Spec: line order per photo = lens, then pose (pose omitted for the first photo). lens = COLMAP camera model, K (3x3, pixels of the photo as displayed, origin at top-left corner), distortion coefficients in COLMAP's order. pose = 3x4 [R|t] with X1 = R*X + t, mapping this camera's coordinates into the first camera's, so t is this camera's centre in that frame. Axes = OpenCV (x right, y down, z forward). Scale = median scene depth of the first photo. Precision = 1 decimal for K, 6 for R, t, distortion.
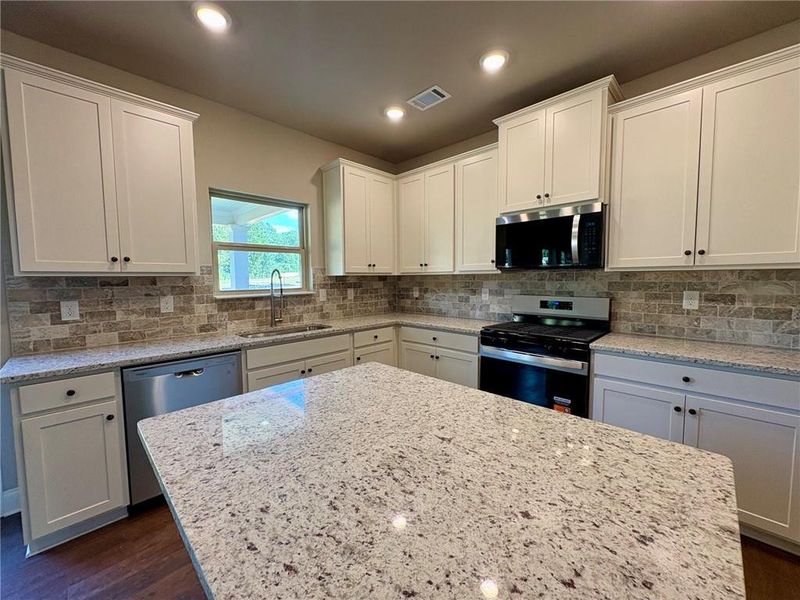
lens RADIAL K [[320.5, 0, 400.0], [0, 320.5, 300.0], [0, 0, 1]] dist [0.002018, -0.000019]
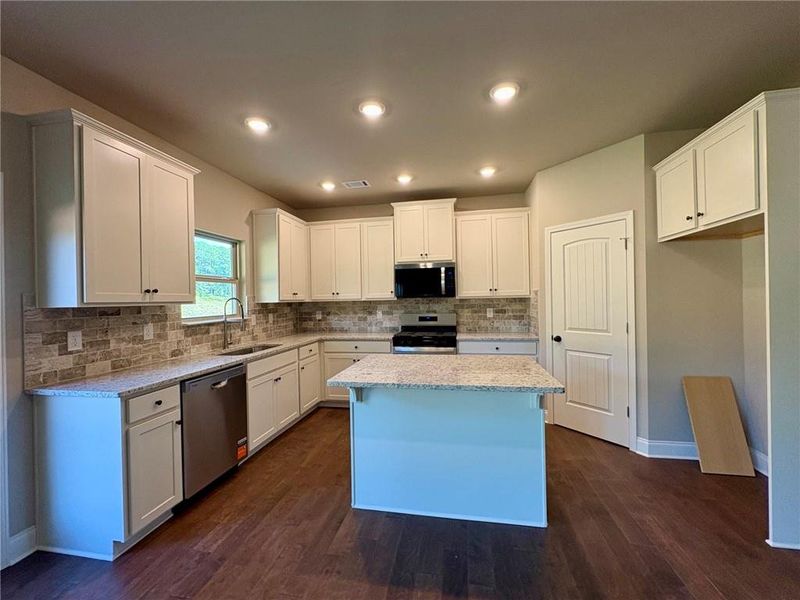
lens RADIAL K [[330.1, 0, 400.0], [0, 330.1, 300.0], [0, 0, 1]] dist [-0.000319, -0.000031]
pose [[0.832891, -0.008413, 0.553372, -0.571727], [0.050697, 0.996840, -0.061150, 0.015735], [-0.551110, 0.078985, 0.830686, -0.332120]]
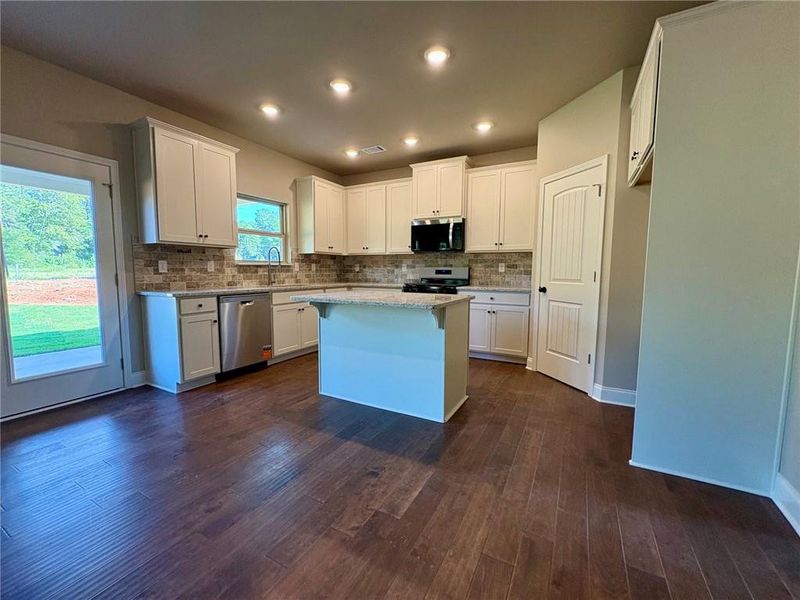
lens RADIAL K [[330.1, 0, 400.0], [0, 330.1, 300.0], [0, 0, 1]] dist [-0.000319, -0.000031]
pose [[0.961322, -0.010786, 0.275215, -0.257233], [0.004900, 0.999745, 0.022066, 0.130927], [-0.275382, -0.019864, 0.961130, -0.712853]]
